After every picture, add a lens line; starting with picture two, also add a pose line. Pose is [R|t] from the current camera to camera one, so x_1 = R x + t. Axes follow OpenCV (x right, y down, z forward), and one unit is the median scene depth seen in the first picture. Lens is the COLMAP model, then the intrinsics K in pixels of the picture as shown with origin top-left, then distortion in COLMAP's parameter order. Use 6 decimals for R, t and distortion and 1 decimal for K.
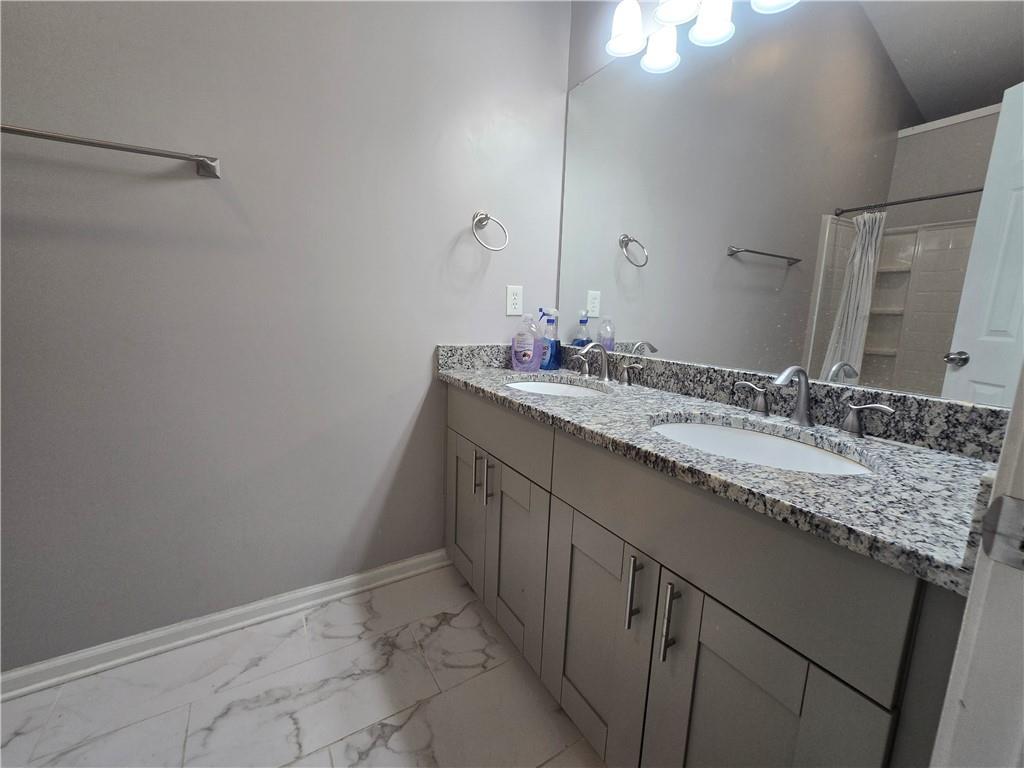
lens RADIAL K [[421.0, 0, 511.5], [0, 421.0, 379.6], [0, 0, 1]] dist [-0.001320, 0.000310]
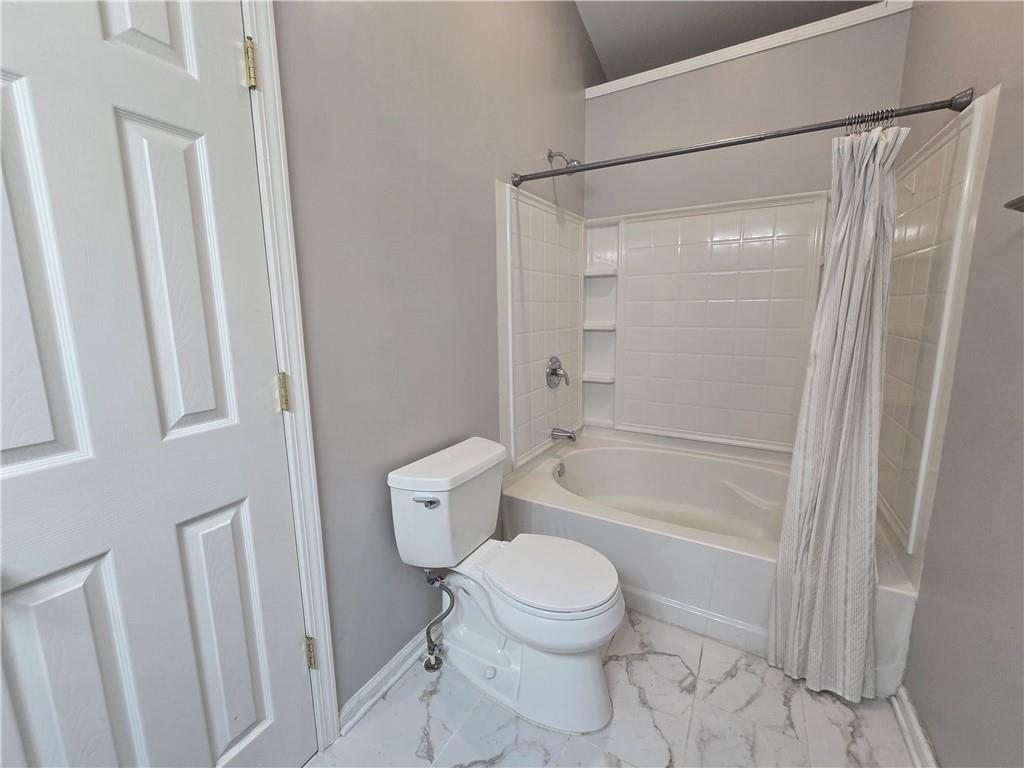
lens RADIAL K [[421.0, 0, 510.2], [0, 421.0, 375.4], [0, 0, 1]] dist [-0.001320, 0.000310]
pose [[0.873021, -0.116382, 0.473592, 0.408383], [0.115581, 0.992817, 0.030916, -0.127035], [-0.473788, 0.027748, 0.880202, 0.439211]]
